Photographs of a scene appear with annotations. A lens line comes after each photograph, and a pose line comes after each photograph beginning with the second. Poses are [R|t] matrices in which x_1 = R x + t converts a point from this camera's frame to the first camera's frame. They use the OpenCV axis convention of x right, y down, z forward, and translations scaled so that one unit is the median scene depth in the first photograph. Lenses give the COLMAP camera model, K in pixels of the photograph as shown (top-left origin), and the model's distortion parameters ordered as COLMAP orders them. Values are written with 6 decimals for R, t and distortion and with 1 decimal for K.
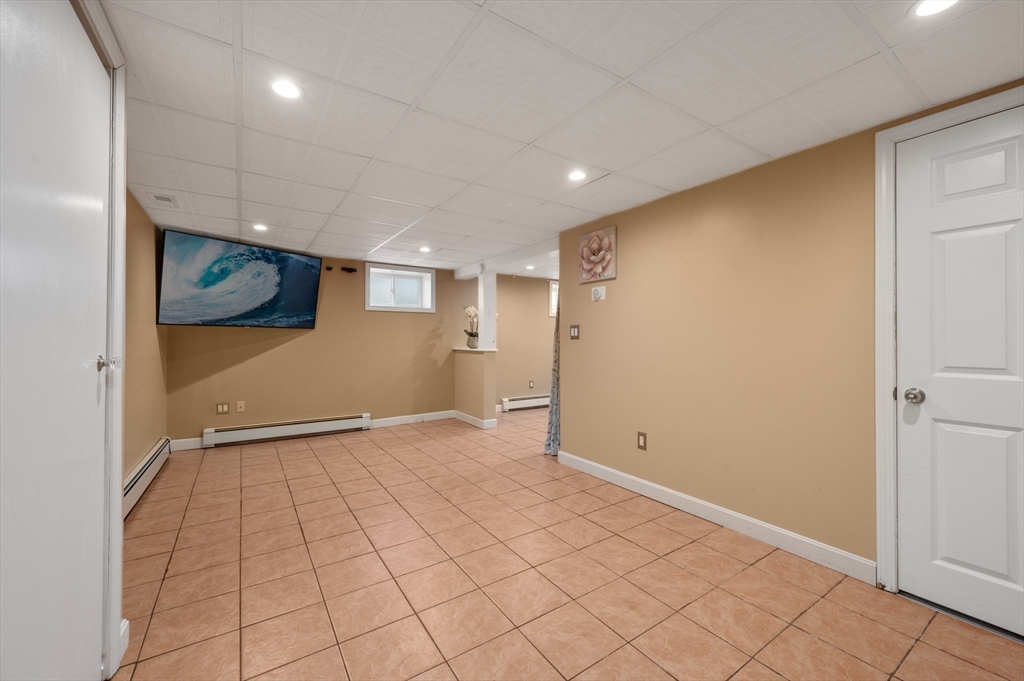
lens RADIAL K [[410.7, 0, 517.2], [0, 410.7, 342.7], [0, 0, 1]] dist [-0.000679, 0.000395]
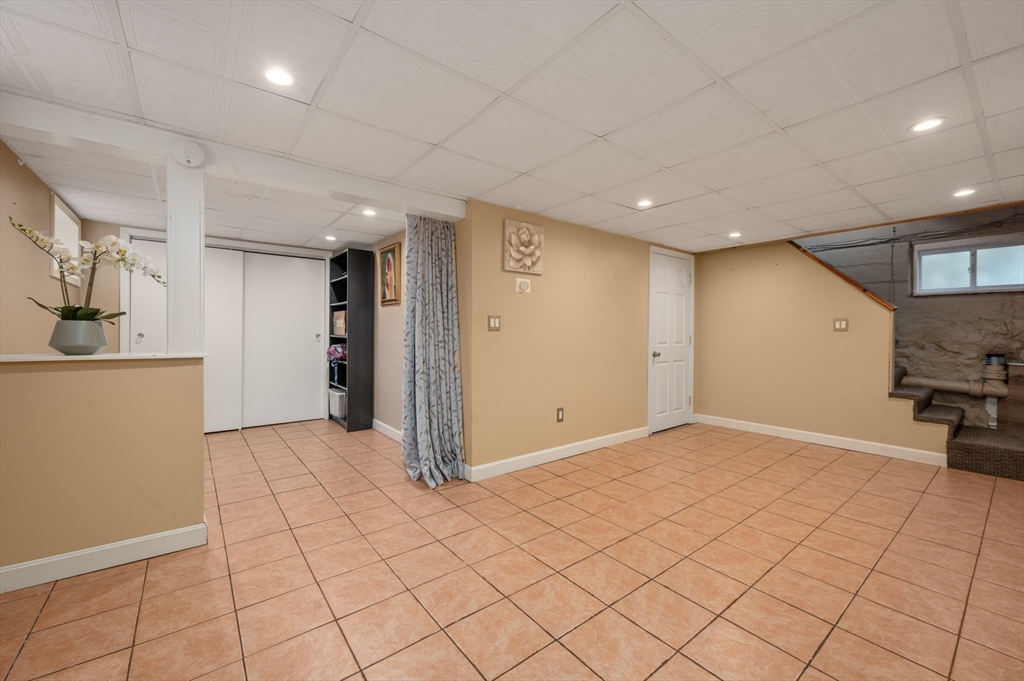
lens RADIAL K [[410.7, 0, 513.5], [0, 410.7, 334.4], [0, 0, 1]] dist [-0.000679, 0.000395]
pose [[-0.079196, -0.006756, 0.996836, -0.823670], [0.002708, 0.999972, 0.006992, -0.007529], [-0.996855, 0.003253, -0.079175, 1.131871]]
